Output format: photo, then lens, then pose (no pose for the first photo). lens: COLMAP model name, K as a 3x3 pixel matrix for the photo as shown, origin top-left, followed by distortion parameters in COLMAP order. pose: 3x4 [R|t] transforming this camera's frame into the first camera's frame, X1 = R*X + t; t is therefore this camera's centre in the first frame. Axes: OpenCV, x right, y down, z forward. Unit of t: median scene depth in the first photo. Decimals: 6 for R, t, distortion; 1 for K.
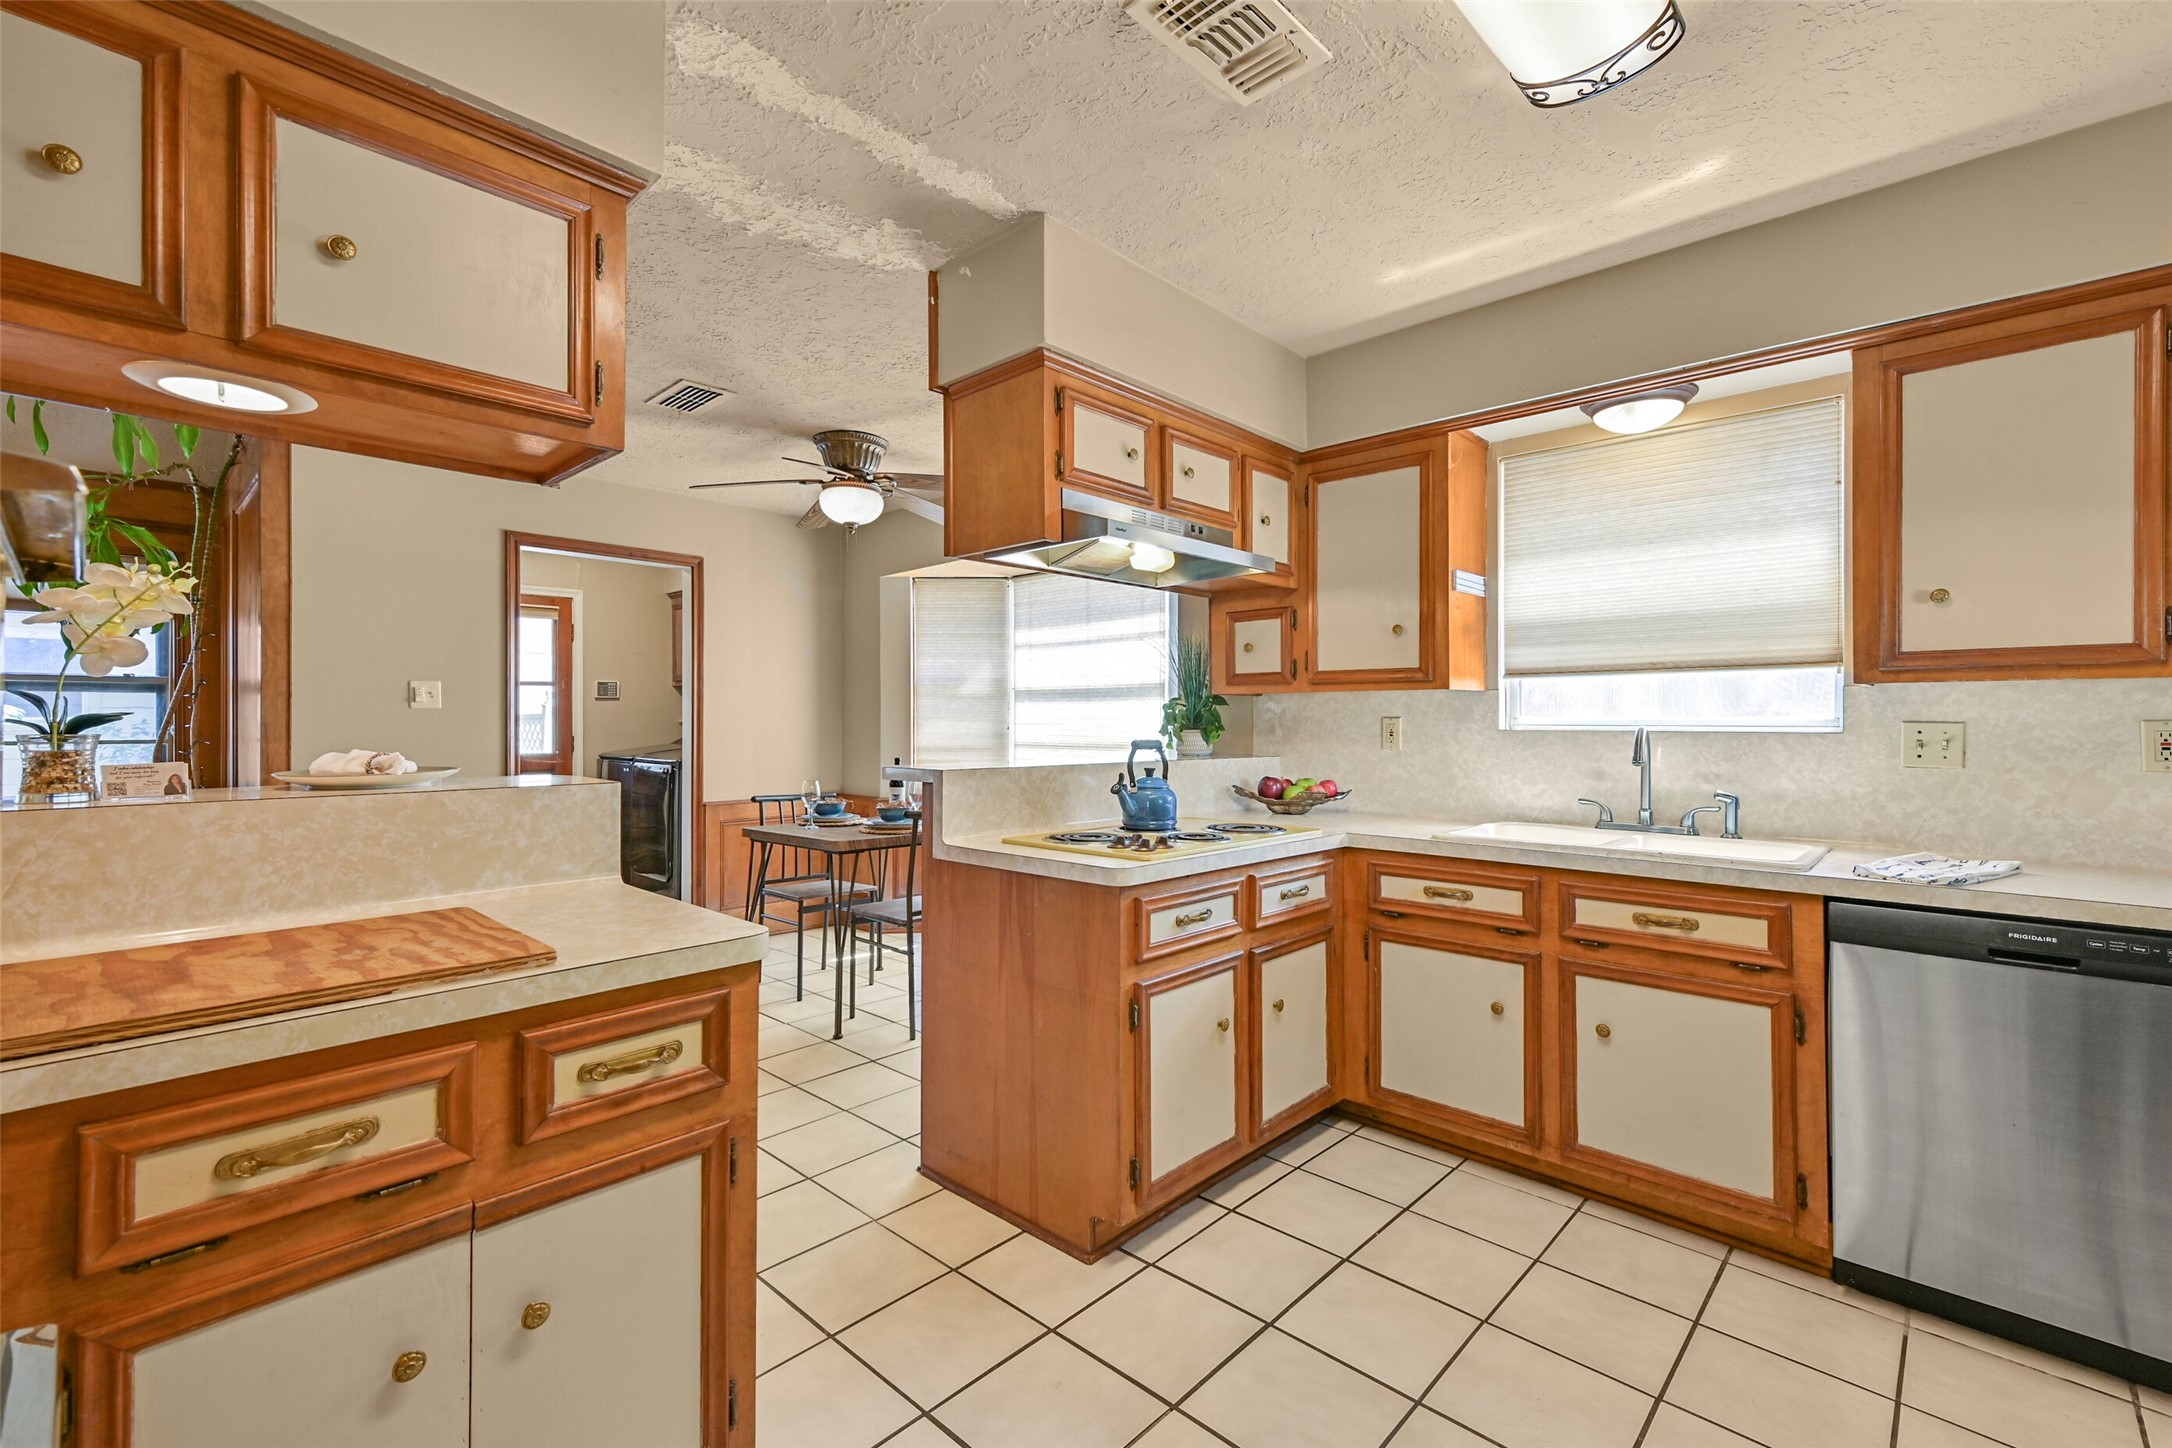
lens RADIAL K [[926.3, 0, 1091.2], [0, 926.3, 715.3], [0, 0, 1]] dist [0.008560, -0.001146]
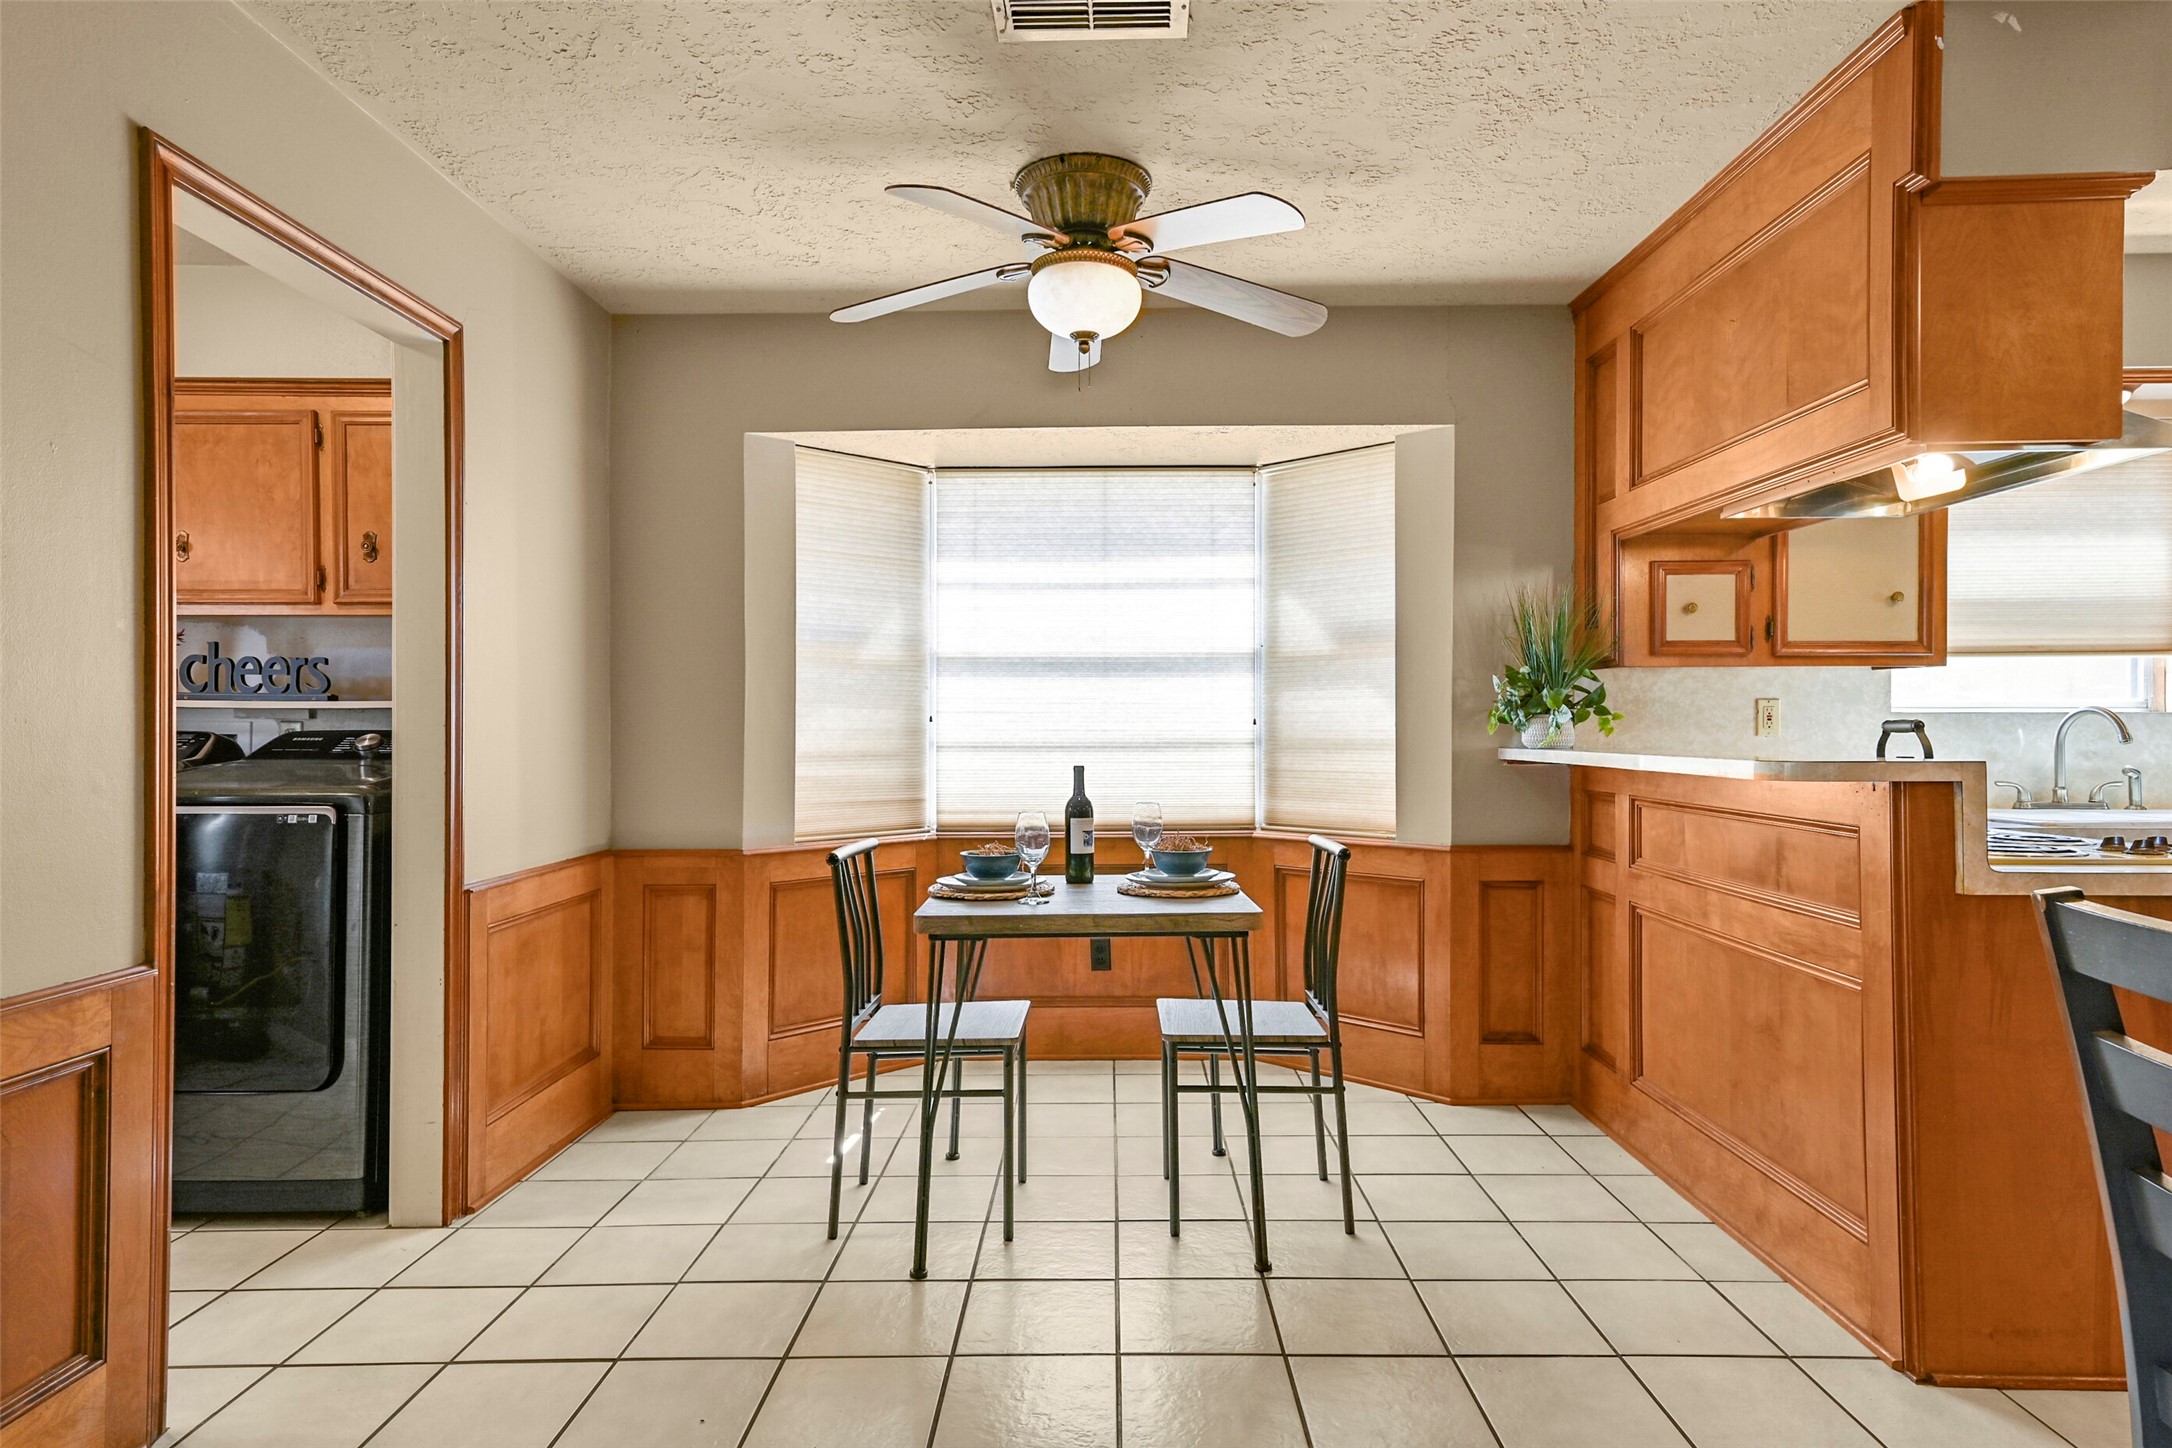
lens RADIAL K [[1223.6, 0, 1103.5], [0, 1223.6, 721.8], [0, 0, 1]] dist [0.024258, 0.004162]
pose [[0.736432, -0.000337, 0.676512, -1.142526], [-0.002064, 0.999994, 0.002745, 0.027107], [-0.676509, -0.003418, 0.736427, 0.716146]]
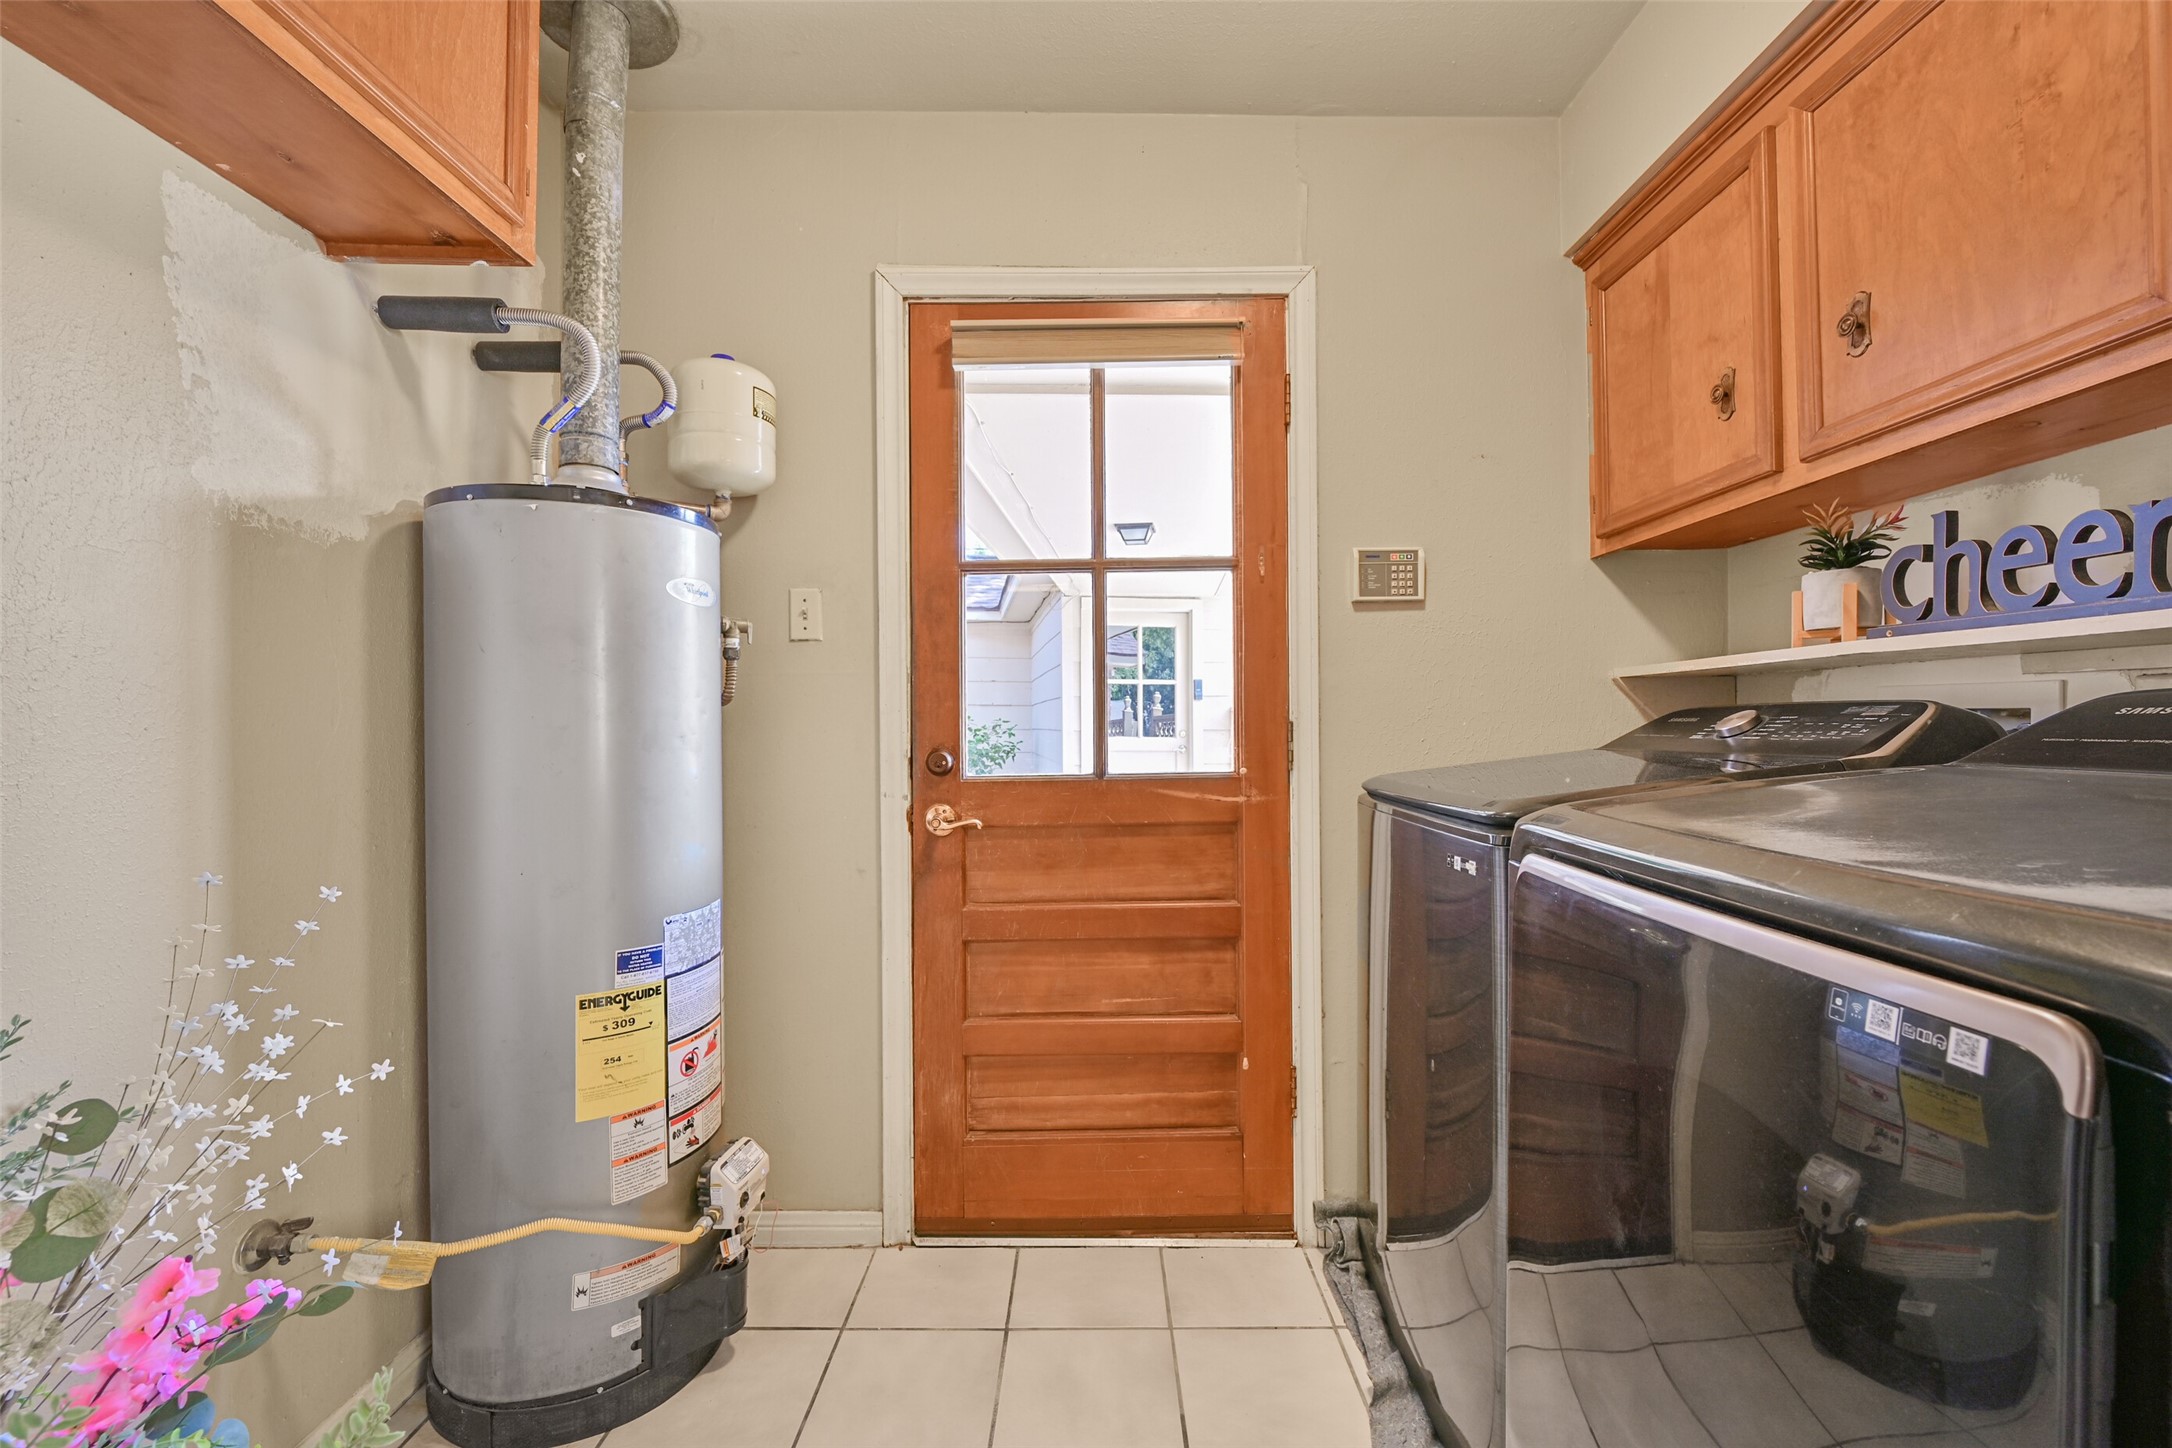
lens RADIAL K [[880.0, 0, 1094.9], [0, 880.0, 715.0], [0, 0, 1]] dist [0.007252, -0.000120]
pose [[0.688031, -0.010328, -0.725608, -0.907977], [0.005010, 0.999942, -0.009481, 0.053515], [0.725664, 0.002888, 0.688043, 1.757259]]
